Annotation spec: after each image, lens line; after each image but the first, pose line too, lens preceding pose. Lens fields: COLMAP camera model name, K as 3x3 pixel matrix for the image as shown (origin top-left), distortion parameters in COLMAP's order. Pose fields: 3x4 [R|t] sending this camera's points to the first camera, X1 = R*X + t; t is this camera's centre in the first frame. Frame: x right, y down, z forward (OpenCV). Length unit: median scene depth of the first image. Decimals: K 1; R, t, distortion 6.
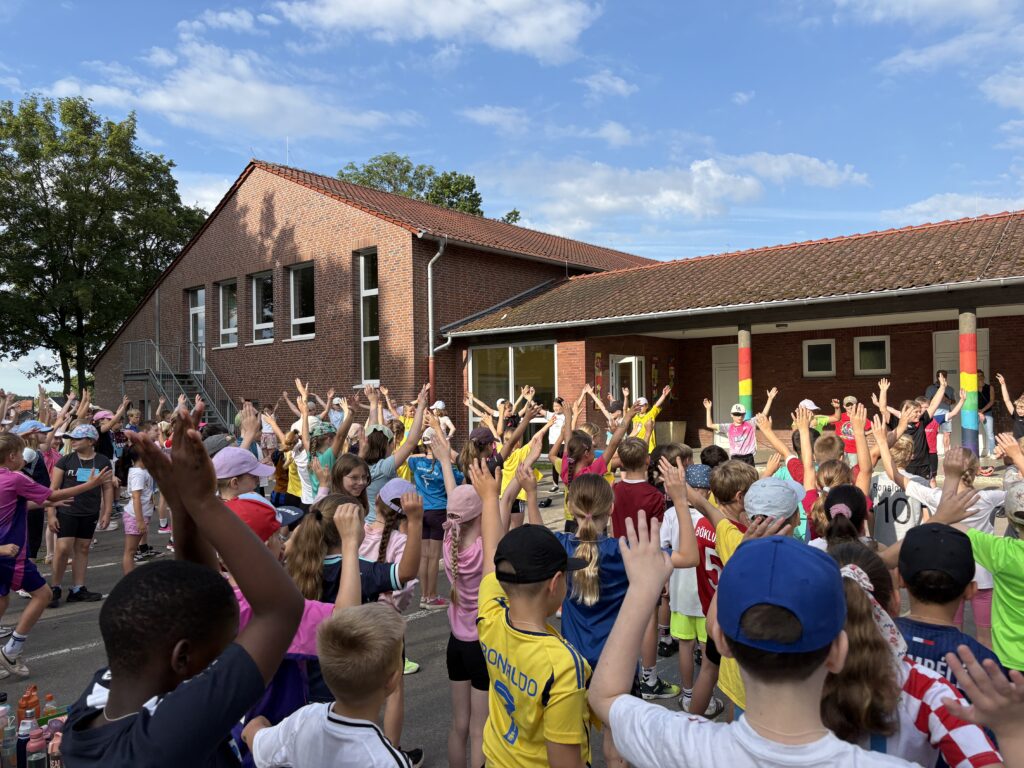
lens RADIAL K [[773.2, 0, 518.3], [0, 773.2, 390.6], [0, 0, 1]] dist [0.055663, -0.053026]
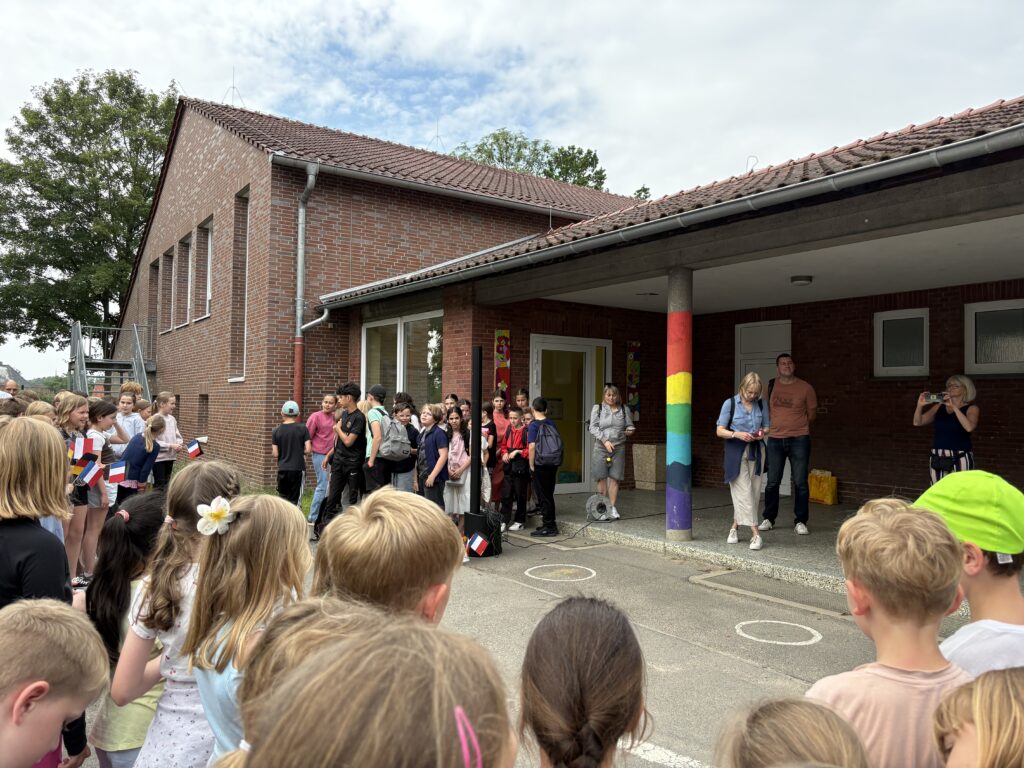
lens RADIAL K [[773.2, 0, 518.3], [0, 773.2, 390.6], [0, 0, 1]] dist [0.055663, -0.053026]
pose [[0.966420, 0.024464, -0.255802, 0.181248], [-0.025803, 0.999665, -0.001881, 0.000434], [0.255670, 0.008419, 0.966727, 0.263794]]
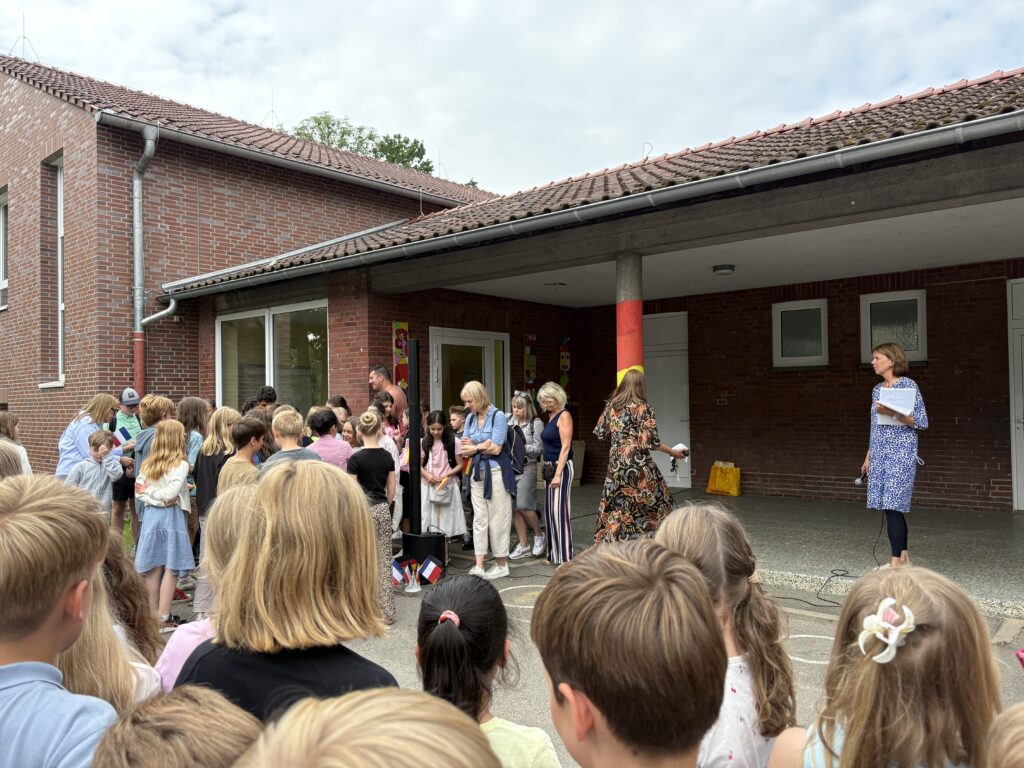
lens RADIAL K [[773.2, 0, 518.3], [0, 773.2, 390.6], [0, 0, 1]] dist [0.055663, -0.053026]
pose [[0.999824, 0.000185, -0.018774, 0.130709], [-0.000175, 1.000000, 0.000488, -0.000085], [0.018774, -0.000485, 0.999824, 0.290935]]
